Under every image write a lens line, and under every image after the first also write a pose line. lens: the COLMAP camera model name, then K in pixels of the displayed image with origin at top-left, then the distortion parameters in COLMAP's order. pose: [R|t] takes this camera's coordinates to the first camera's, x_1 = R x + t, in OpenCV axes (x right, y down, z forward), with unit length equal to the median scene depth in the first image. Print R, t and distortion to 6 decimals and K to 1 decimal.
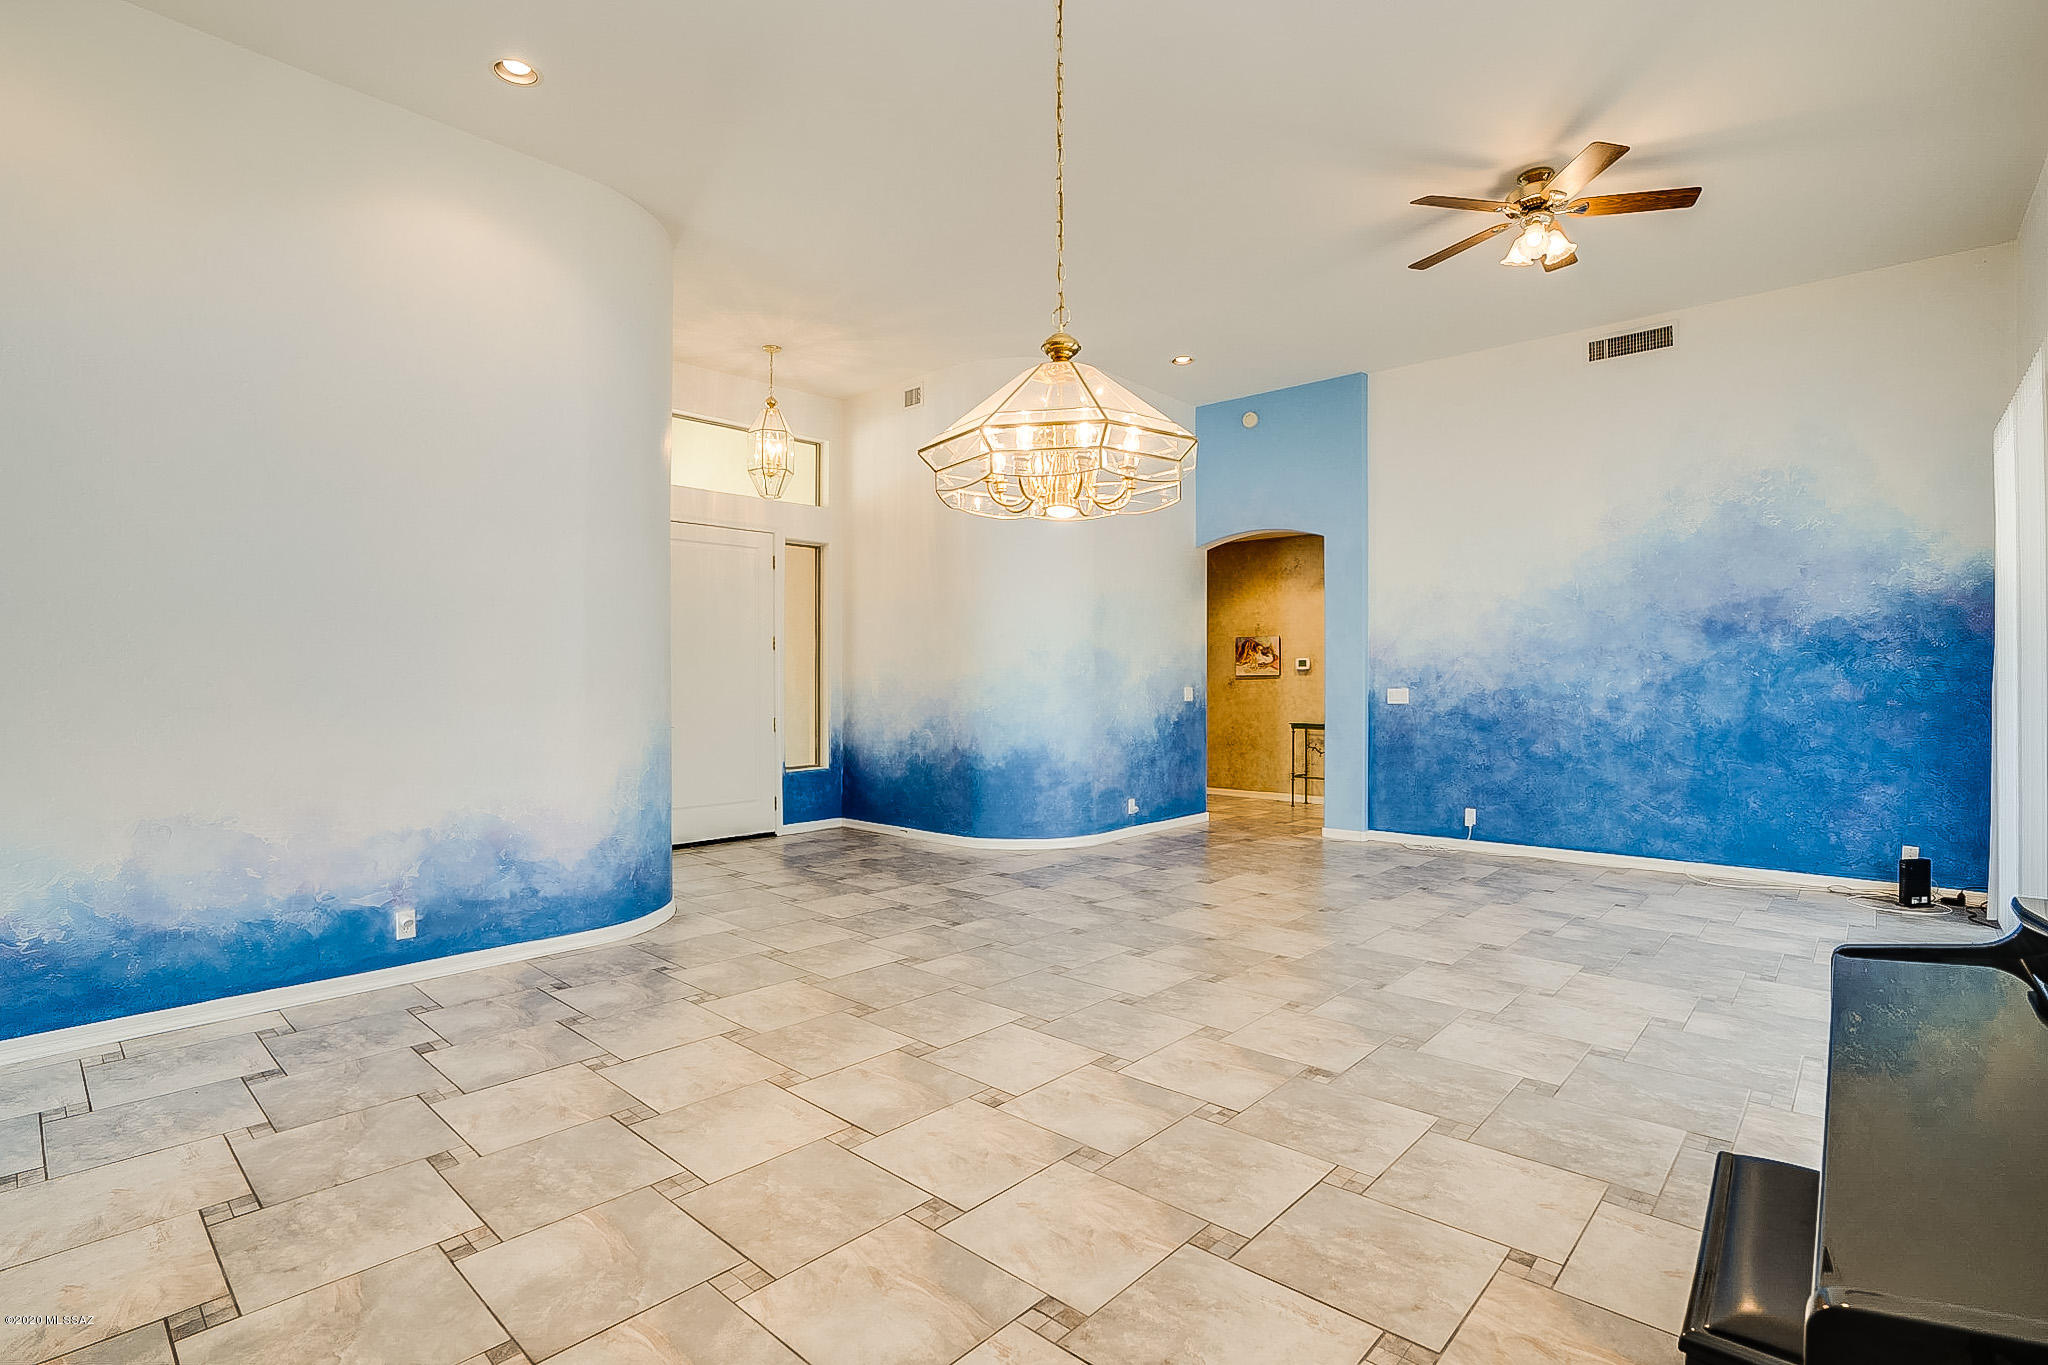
lens RADIAL K [[954.3, 0, 1023.2], [0, 954.3, 674.0], [0, 0, 1]] dist [-0.065398, 0.027443]
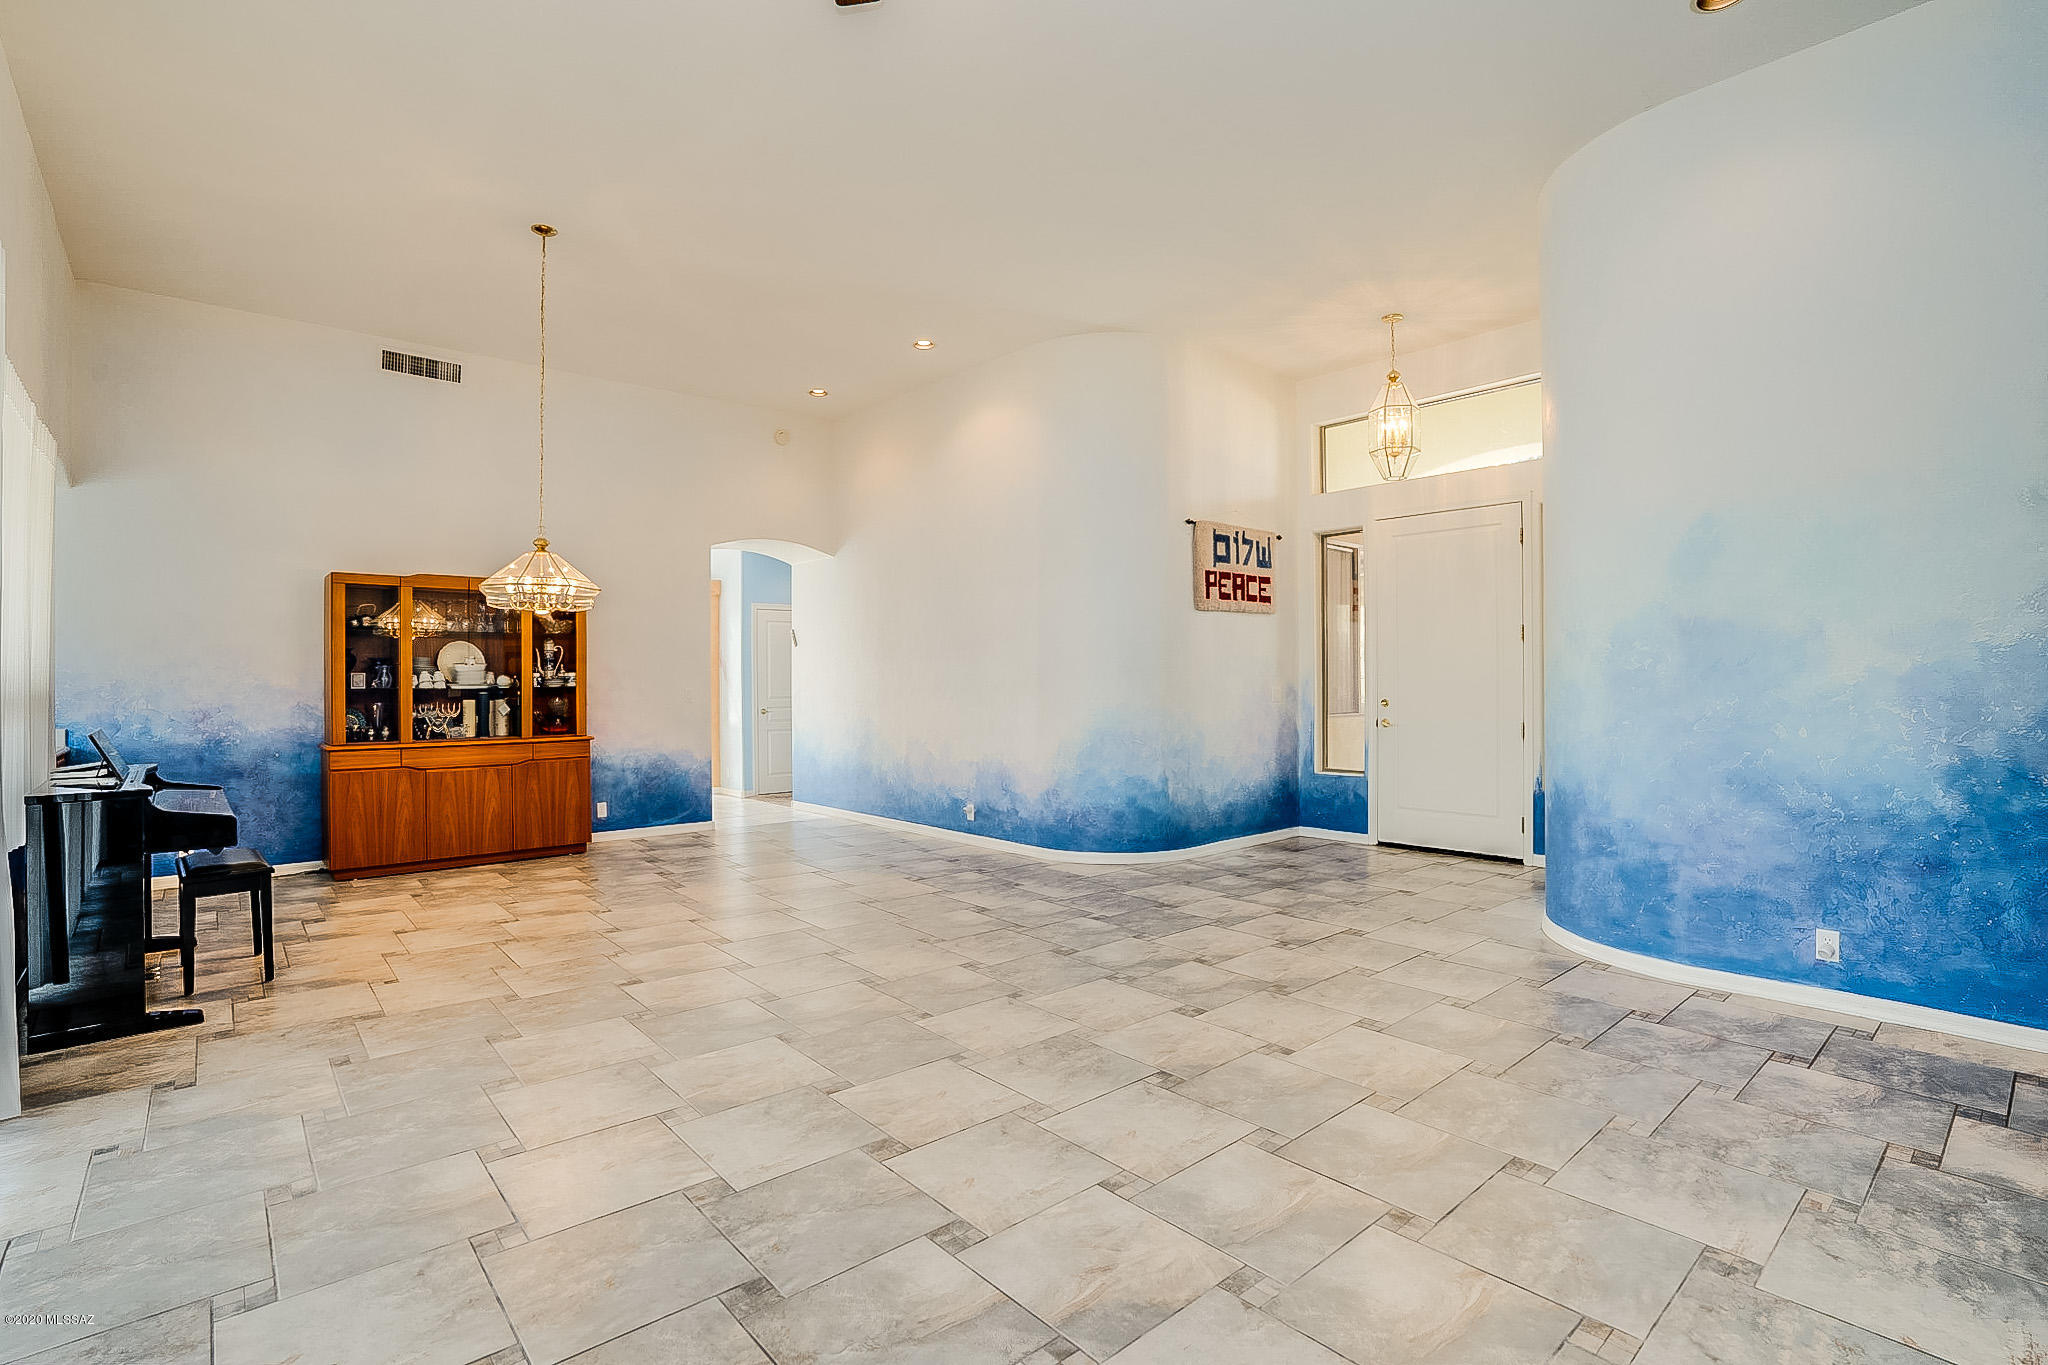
lens RADIAL K [[954.3, 0, 1023.2], [0, 954.3, 674.0], [0, 0, 1]] dist [-0.065398, 0.027443]
pose [[-0.097232, -0.003845, -0.995254, 1.100021], [0.010567, 0.999932, -0.004895, 0.005245], [0.995206, -0.010993, -0.097185, 1.178538]]
